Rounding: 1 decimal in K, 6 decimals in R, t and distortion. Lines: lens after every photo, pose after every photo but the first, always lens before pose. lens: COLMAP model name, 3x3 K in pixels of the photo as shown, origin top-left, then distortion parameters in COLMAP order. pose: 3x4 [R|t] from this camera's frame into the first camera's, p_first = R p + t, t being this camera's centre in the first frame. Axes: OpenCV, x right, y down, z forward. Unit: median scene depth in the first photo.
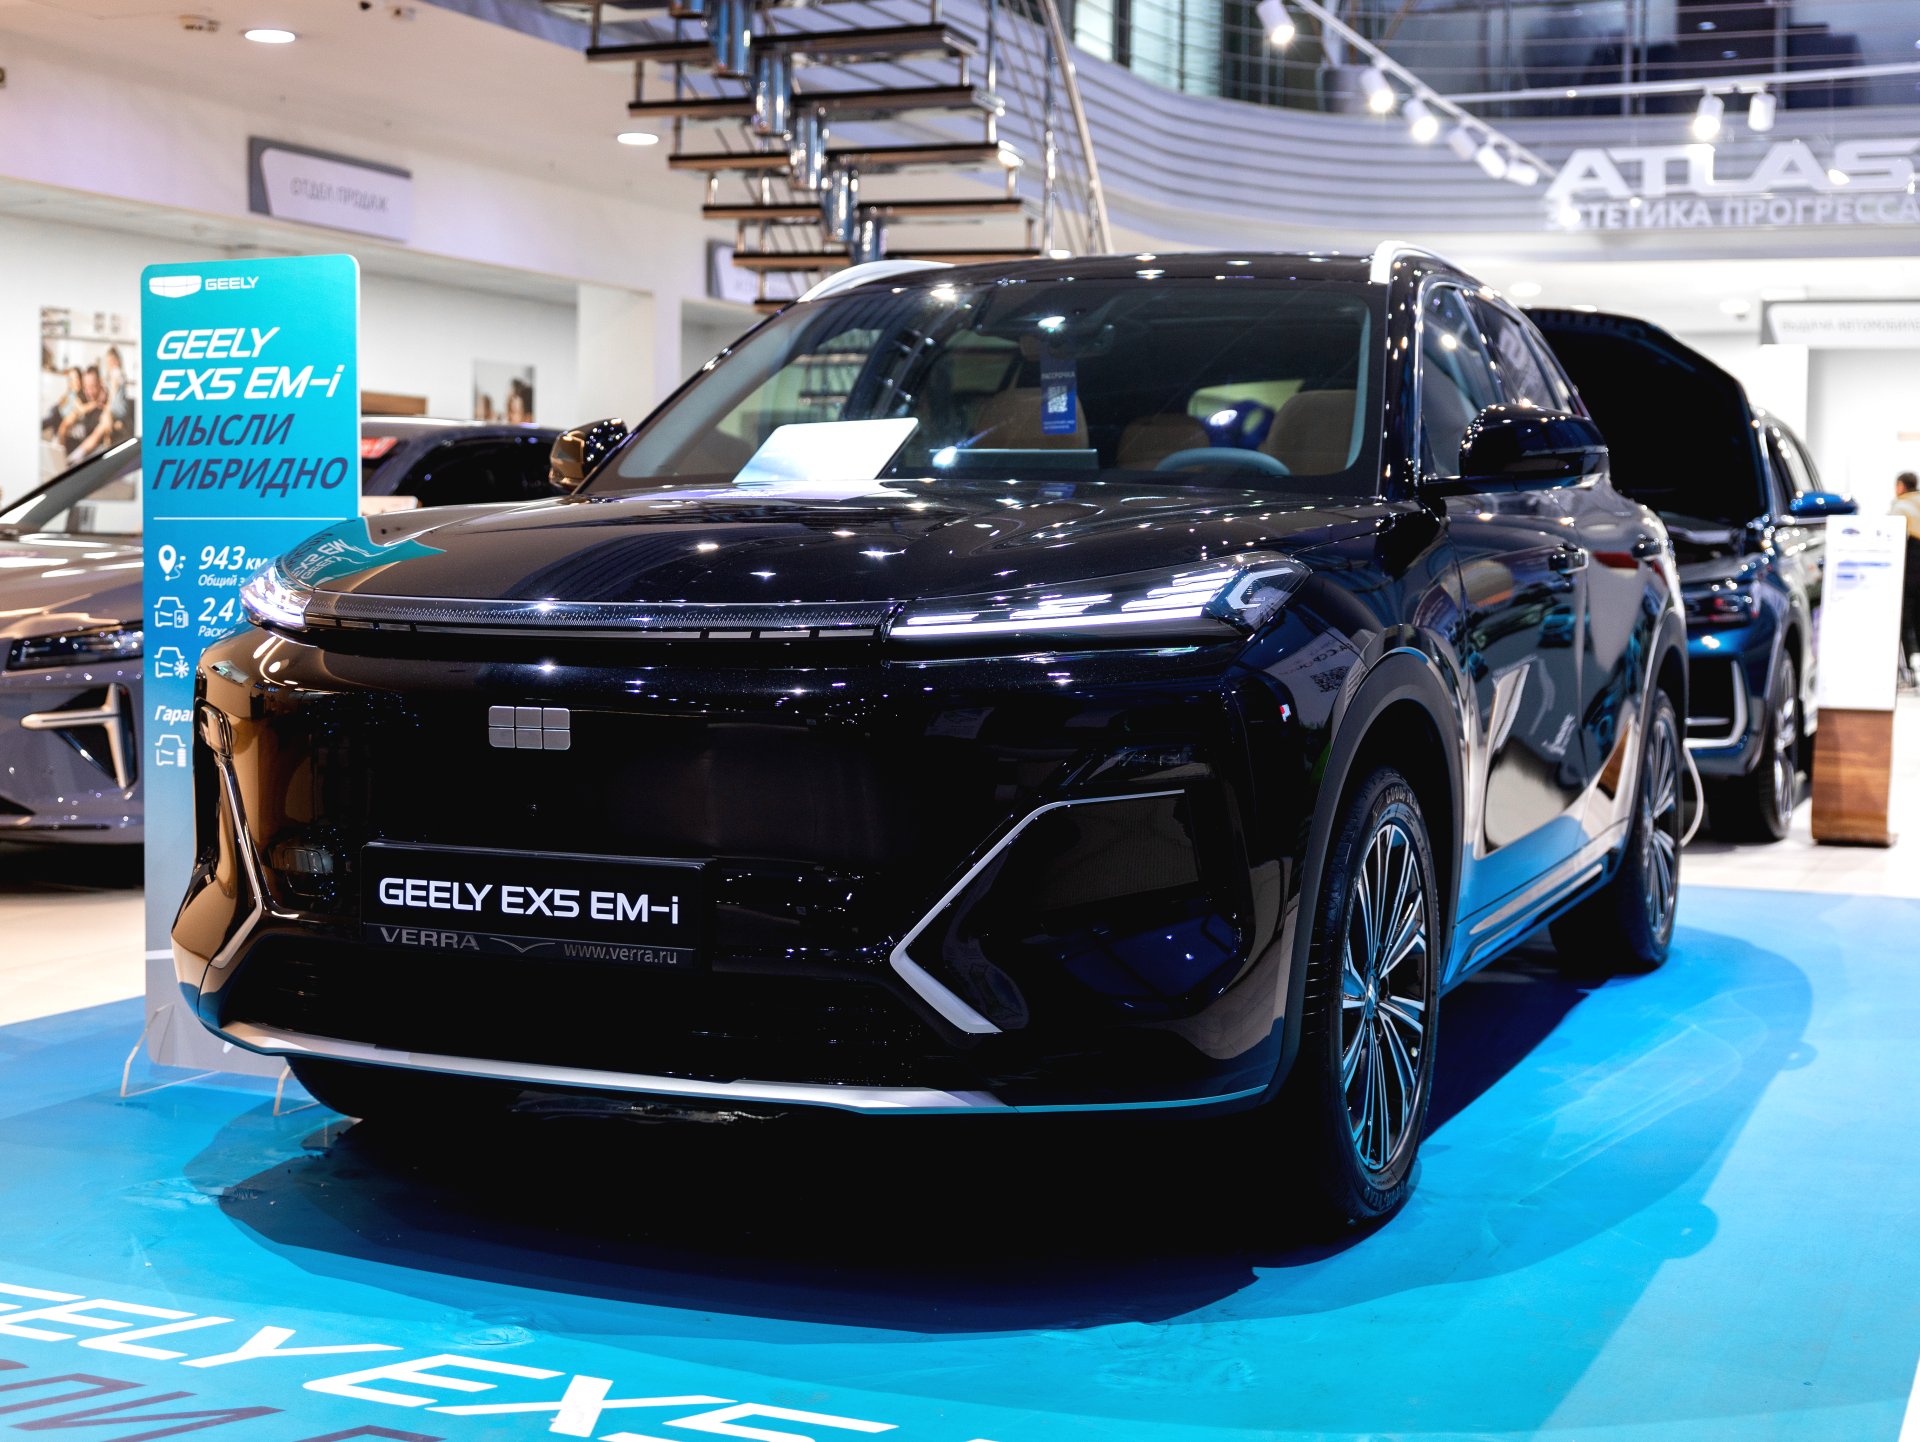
lens RADIAL K [[2713.4, 0, 960.1], [0, 2713.4, 784.5], [0, 0, 1]] dist [0.015789, -0.032153]
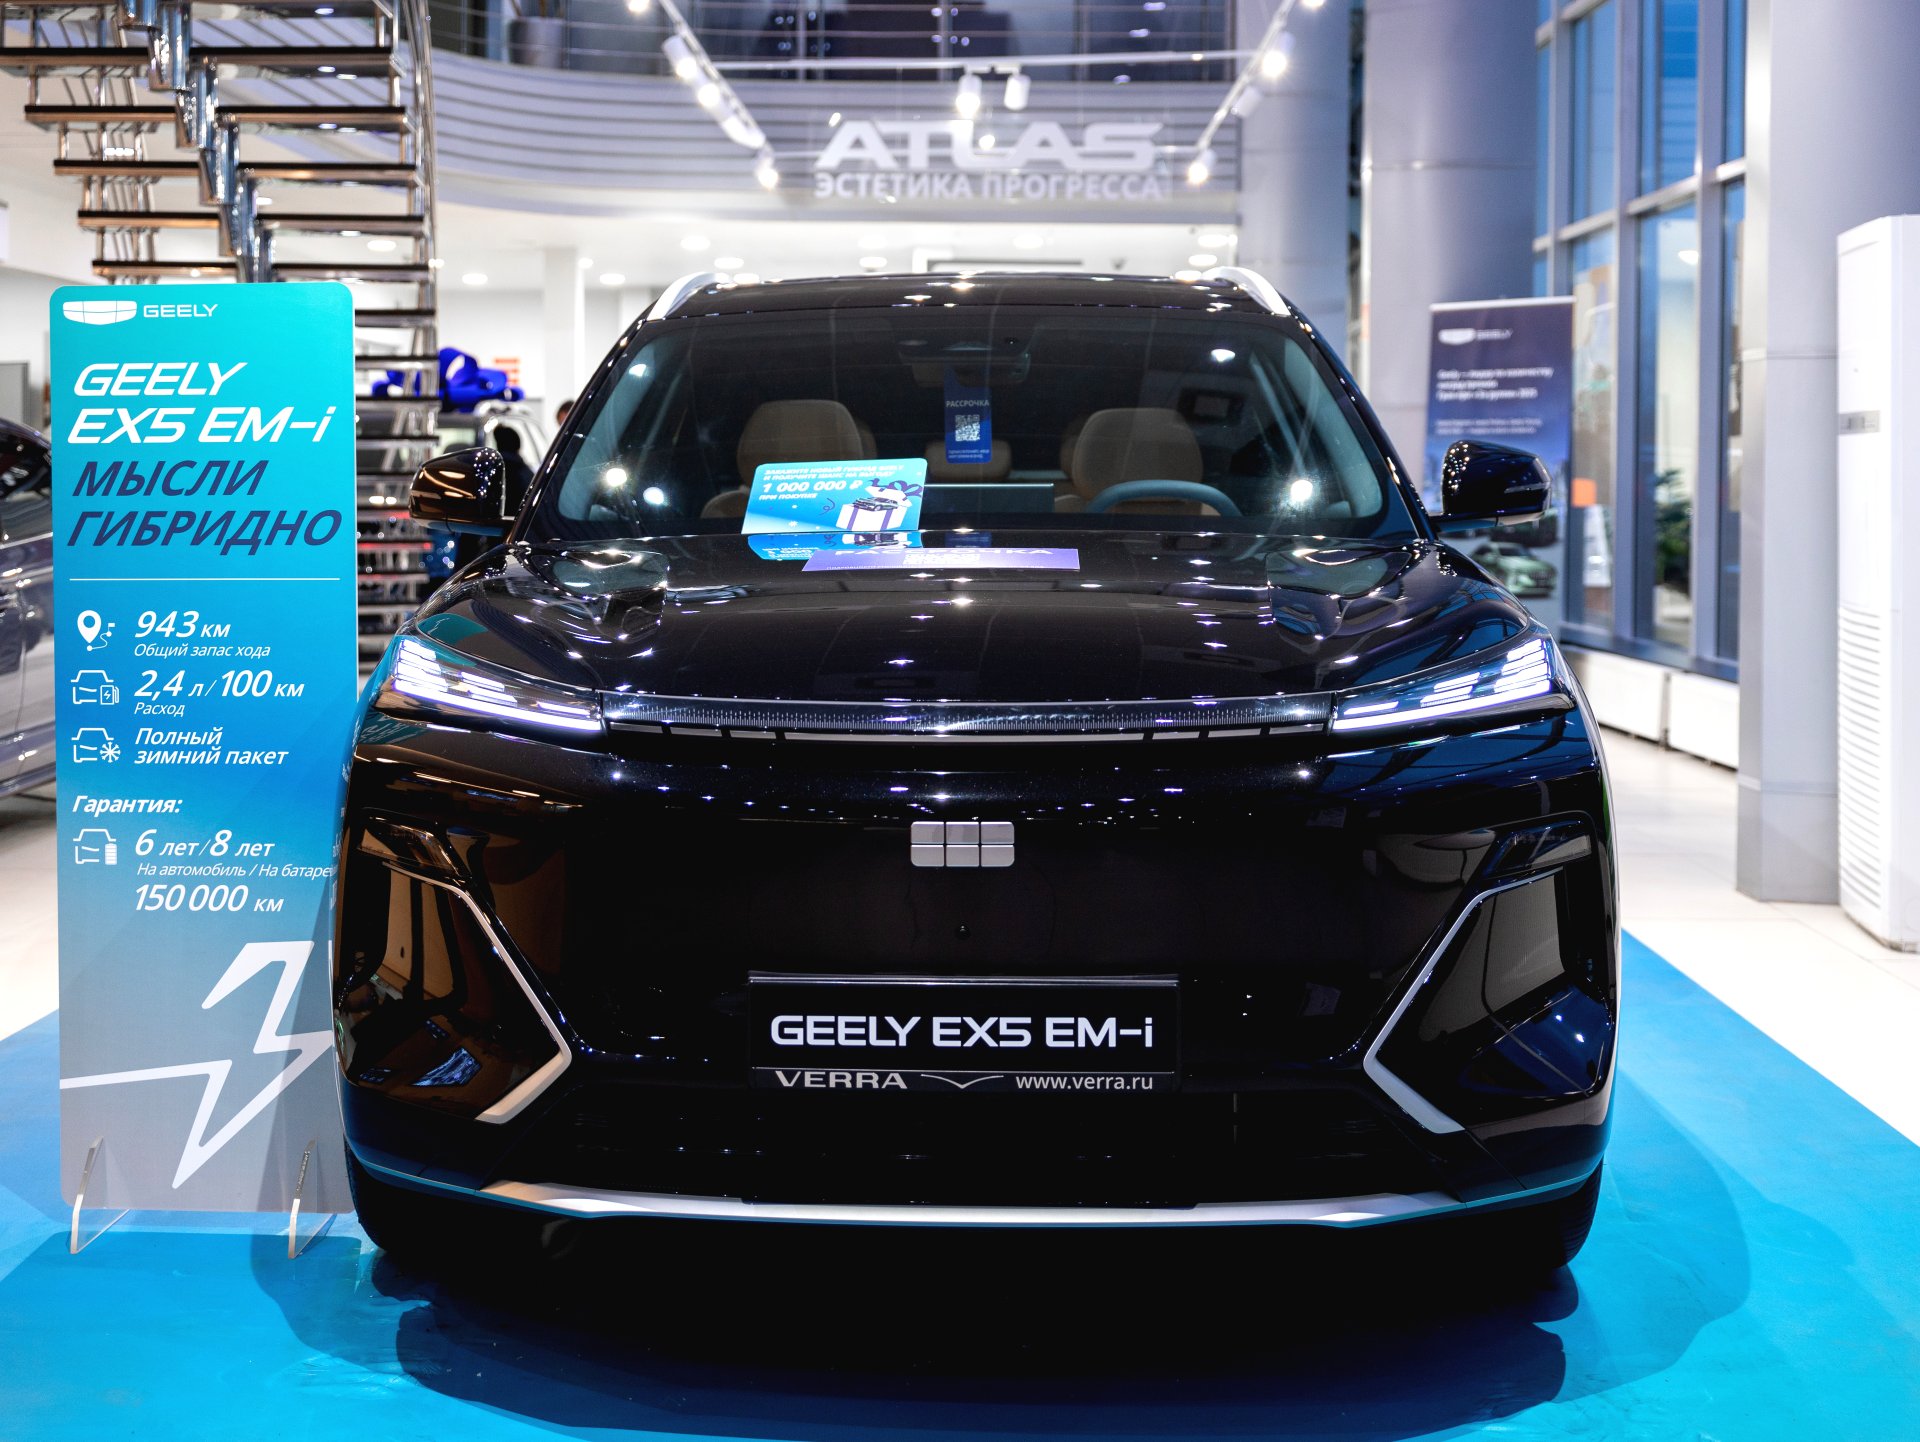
lens RADIAL K [[2681.0, 0, 960.0], [0, 2681.0, 721.0], [0, 0, 1]] dist [0.017961, -0.041093]
pose [[0.937344, -0.042477, 0.345807, -0.334542], [0.041509, 0.999086, 0.010208, -0.050966], [-0.345925, 0.004786, 0.938250, 0.105051]]
